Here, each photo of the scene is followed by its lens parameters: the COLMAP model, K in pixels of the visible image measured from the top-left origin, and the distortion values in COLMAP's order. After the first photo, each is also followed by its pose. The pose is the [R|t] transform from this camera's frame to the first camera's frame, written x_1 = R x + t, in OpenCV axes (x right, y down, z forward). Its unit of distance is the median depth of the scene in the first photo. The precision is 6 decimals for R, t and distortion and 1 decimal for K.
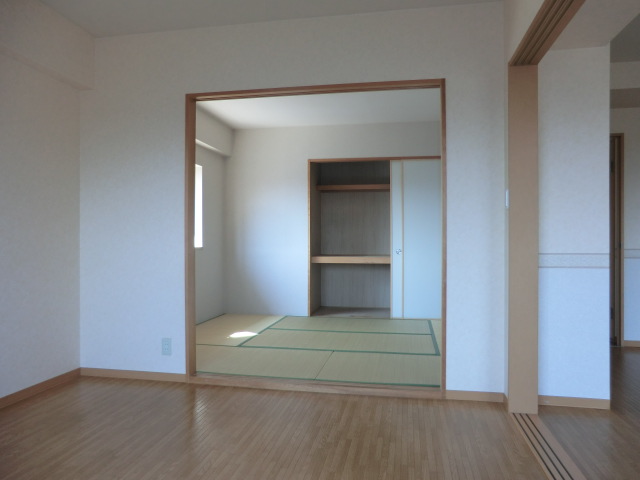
lens RADIAL K [[468.8, 0, 317.6], [0, 468.8, 240.9], [0, 0, 1]] dist [-0.105268, 0.132192]
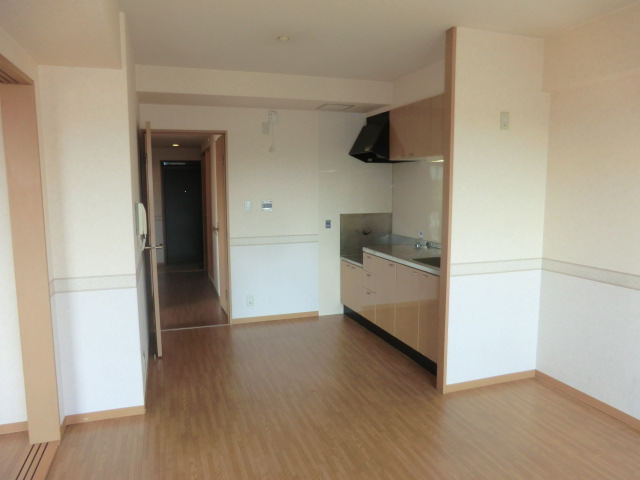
lens RADIAL K [[468.8, 0, 317.6], [0, 468.8, 240.9], [0, 0, 1]] dist [-0.105268, 0.132192]
pose [[0.872833, -0.060326, 0.484276, 0.217698], [0.003635, 0.993106, 0.117160, -0.075314], [-0.488005, -0.100500, 0.867036, -0.050121]]
